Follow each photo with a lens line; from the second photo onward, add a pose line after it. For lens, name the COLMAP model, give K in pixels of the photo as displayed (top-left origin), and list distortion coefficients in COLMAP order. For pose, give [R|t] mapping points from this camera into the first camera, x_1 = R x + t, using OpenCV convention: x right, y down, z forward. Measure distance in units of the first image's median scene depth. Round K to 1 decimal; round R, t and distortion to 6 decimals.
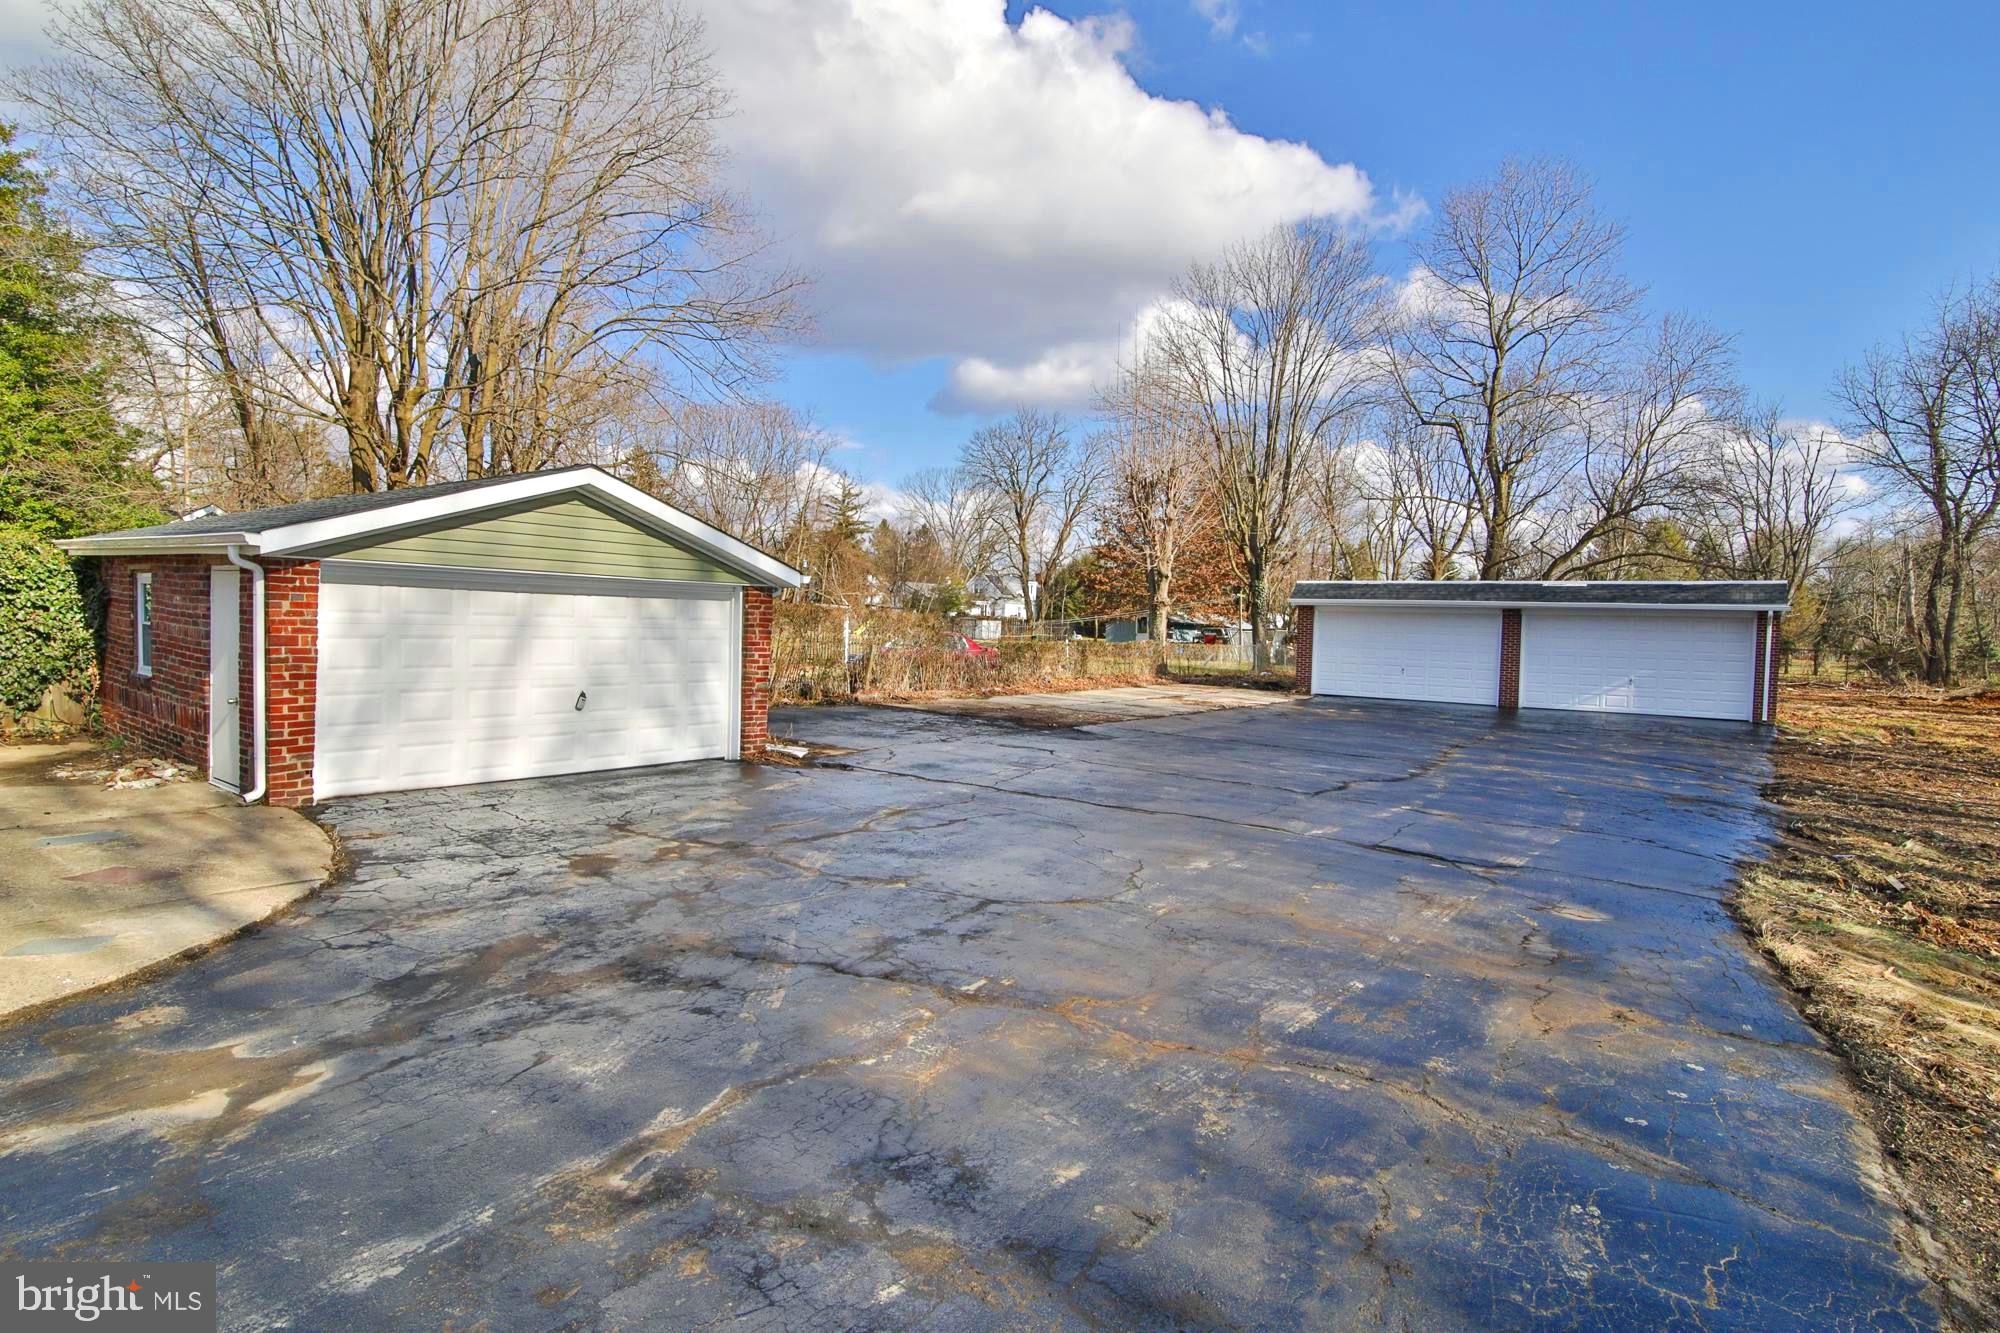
lens RADIAL K [[1001.1, 0, 998.7], [0, 1001.1, 659.6], [0, 0, 1]] dist [-0.003464, -0.000662]
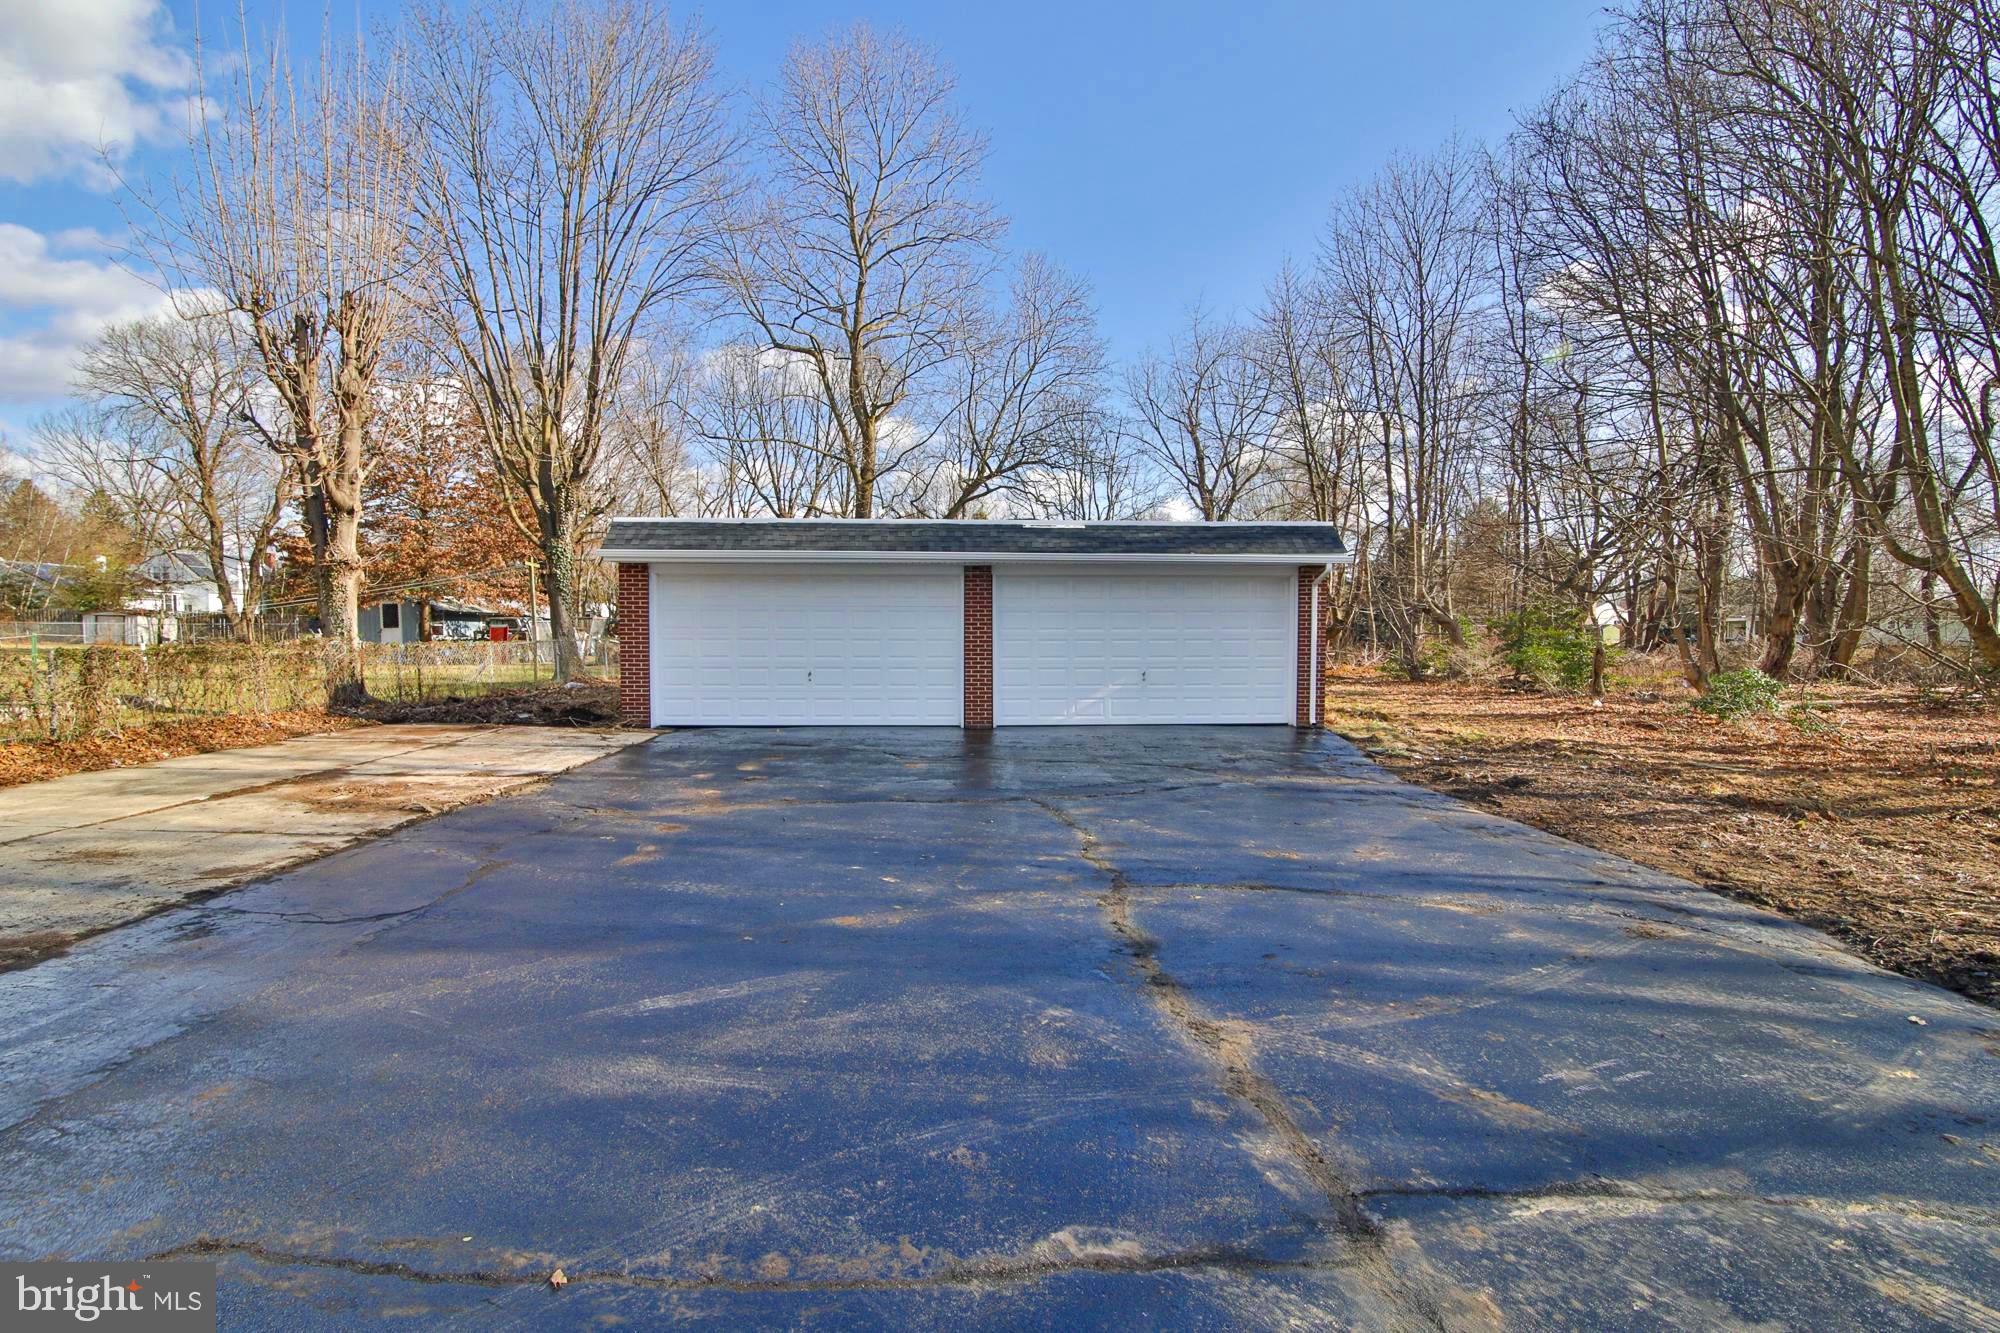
lens RADIAL K [[1001.1, 0, 999.8], [0, 1001.1, 657.8], [0, 0, 1]] dist [-0.003464, -0.000662]
pose [[0.797413, -0.046844, 0.601613, 0.111914], [0.042361, 0.998868, 0.021629, -0.005651], [-0.601946, 0.008238, 0.798495, 0.368323]]
